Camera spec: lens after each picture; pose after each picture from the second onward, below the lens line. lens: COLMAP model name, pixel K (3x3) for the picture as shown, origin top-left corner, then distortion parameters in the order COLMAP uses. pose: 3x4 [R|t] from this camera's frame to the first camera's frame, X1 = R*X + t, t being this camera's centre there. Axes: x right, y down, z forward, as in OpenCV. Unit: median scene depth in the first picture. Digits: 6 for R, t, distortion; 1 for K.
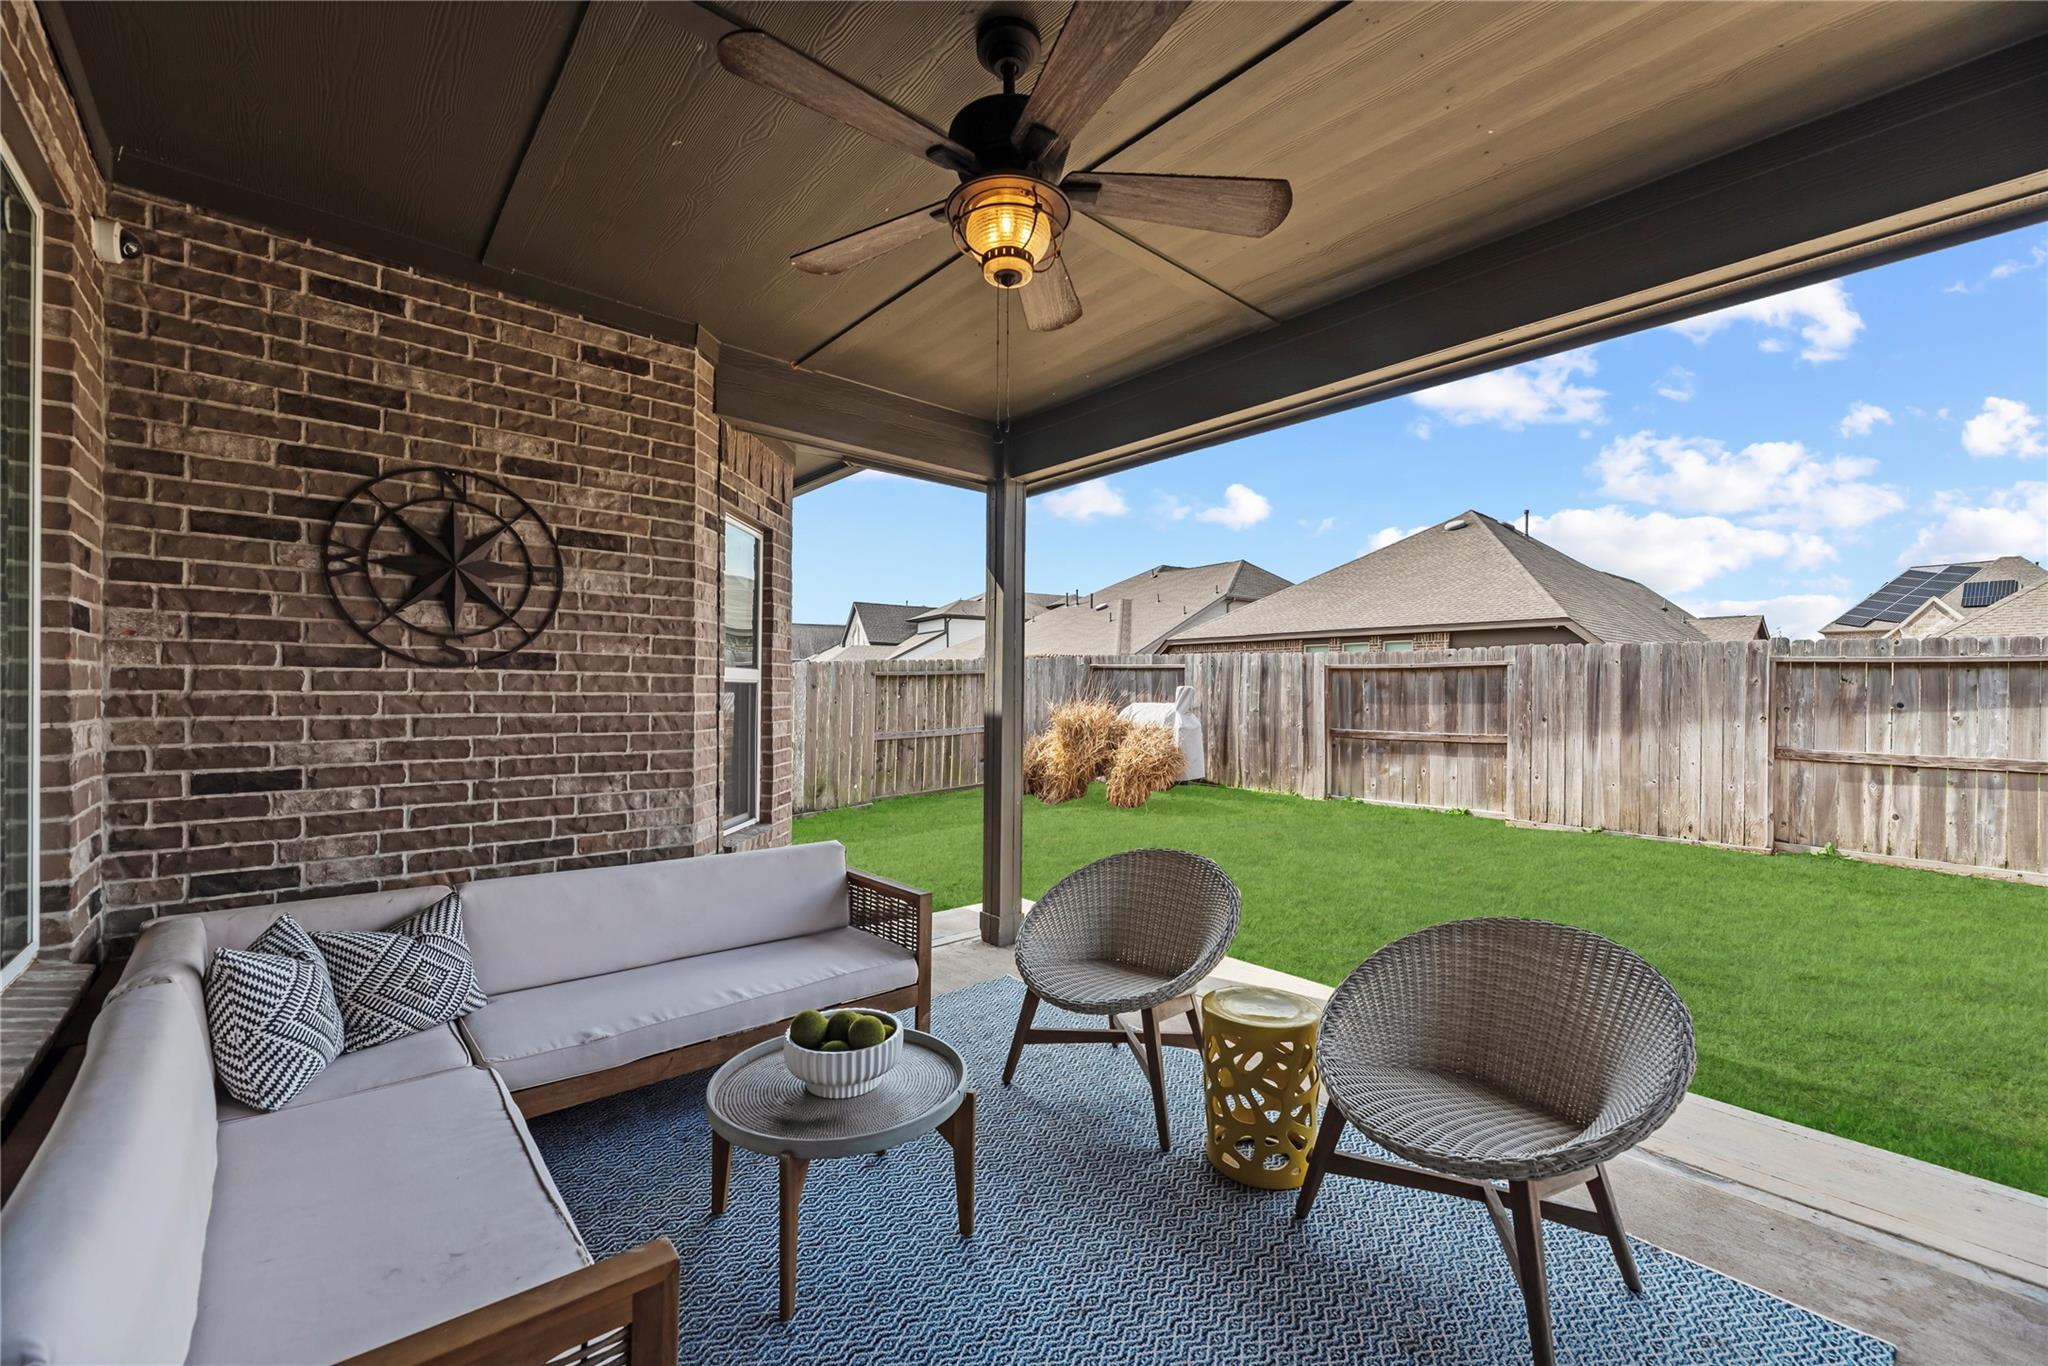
lens RADIAL K [[819.9, 0, 1030.6], [0, 819.9, 692.4], [0, 0, 1]] dist [0.000533, -0.000092]
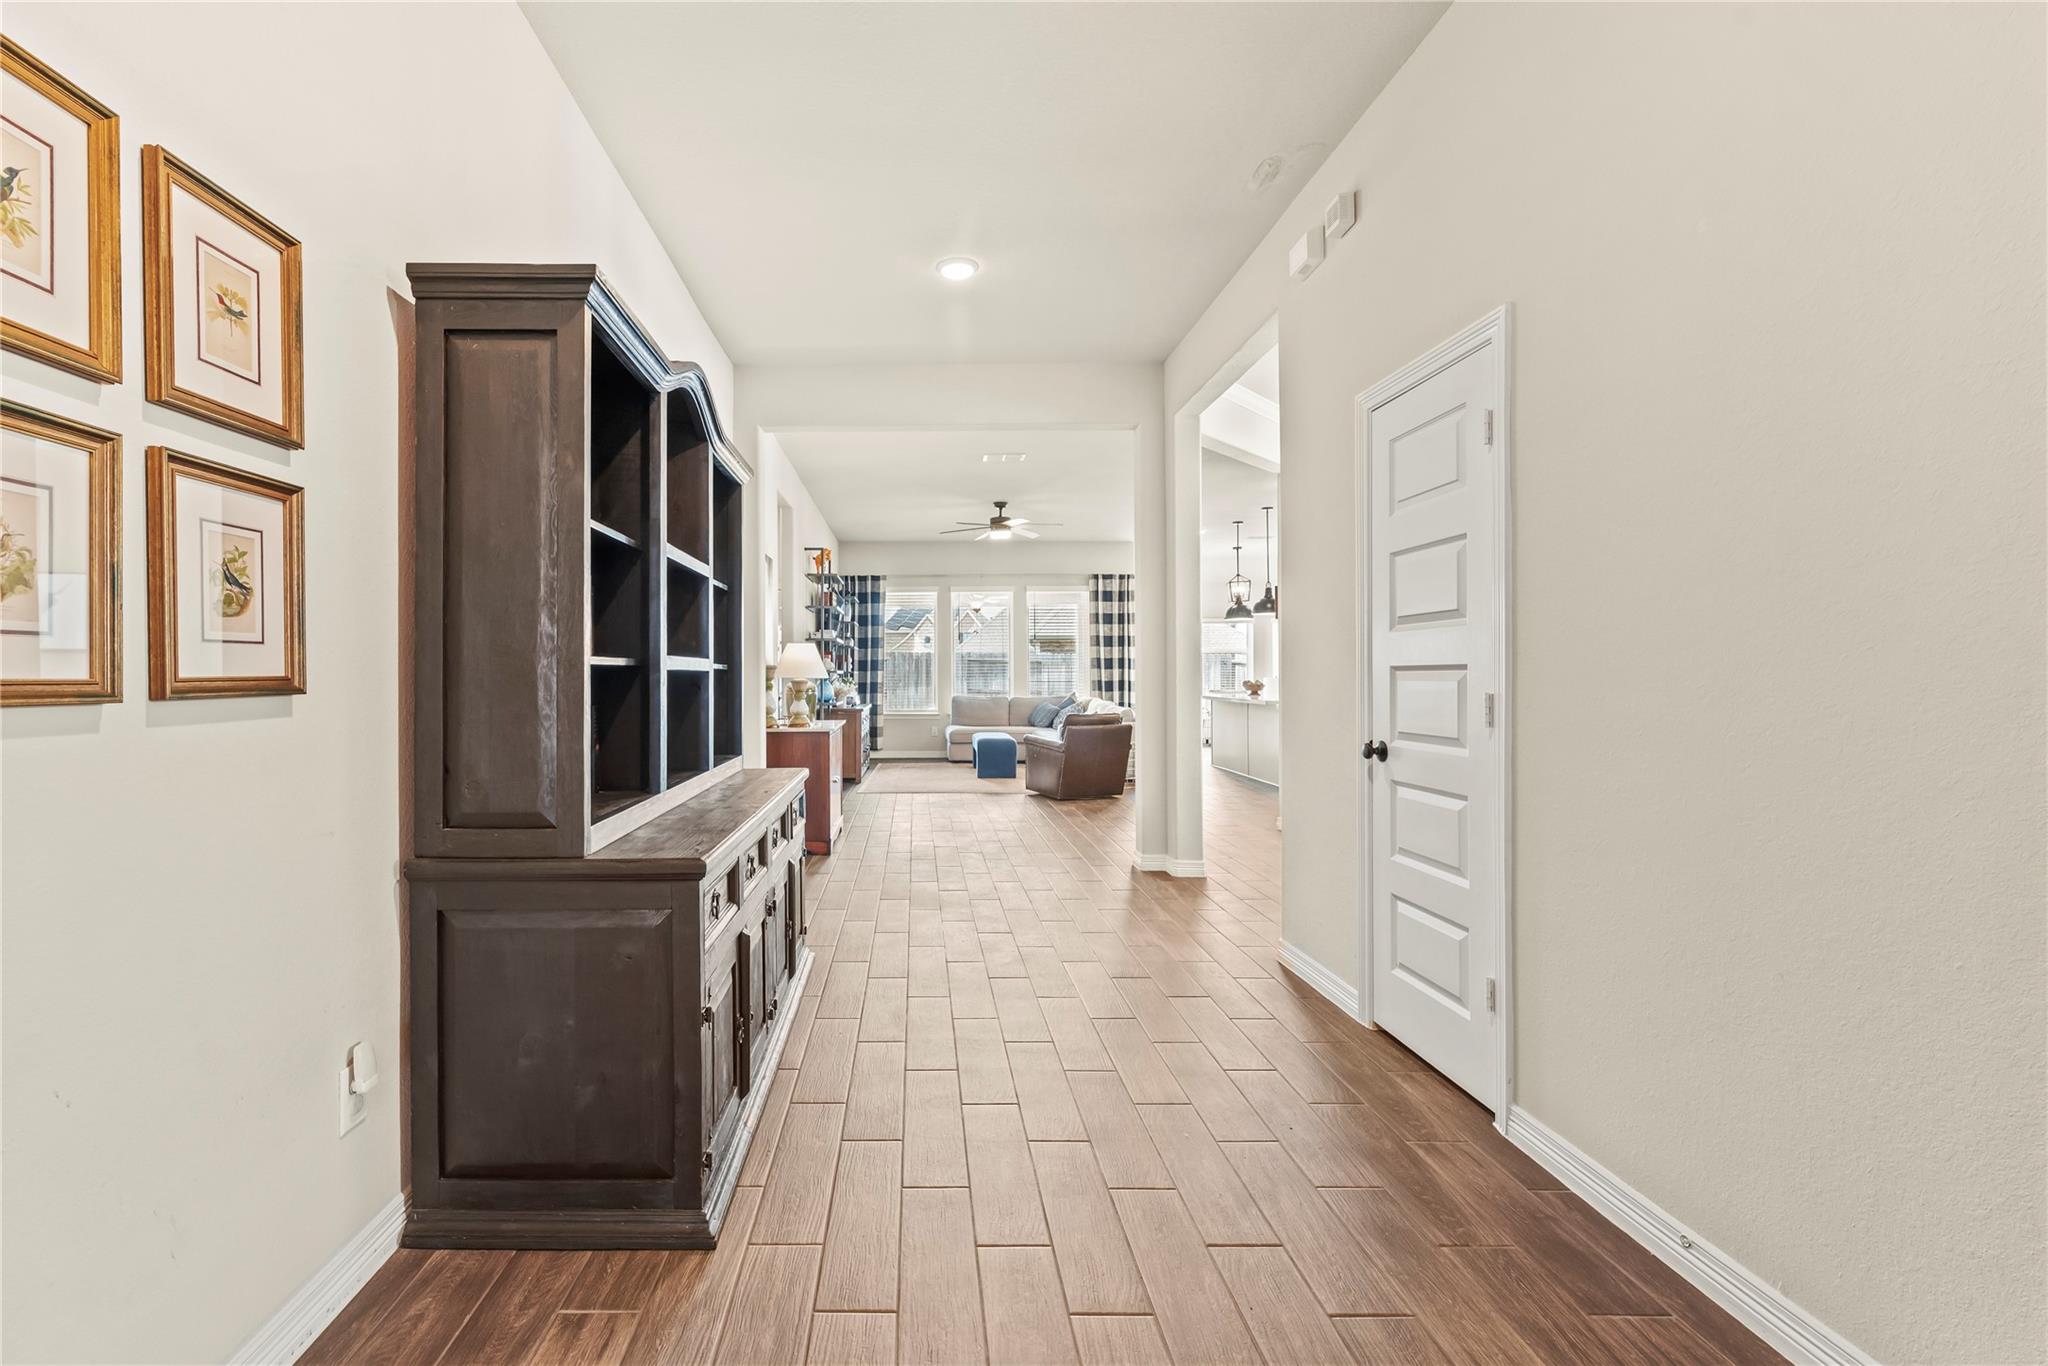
lens RADIAL K [[874.5, 0, 923.5], [0, 874.5, 672.5], [0, 0, 1]] dist [-0.000112, -0.000031]
pose [[0.654867, -0.002920, 0.755738, -1.437339], [0.007862, 0.999965, -0.002949, 0.015071], [-0.755703, 0.007873, 0.654867, -0.858556]]
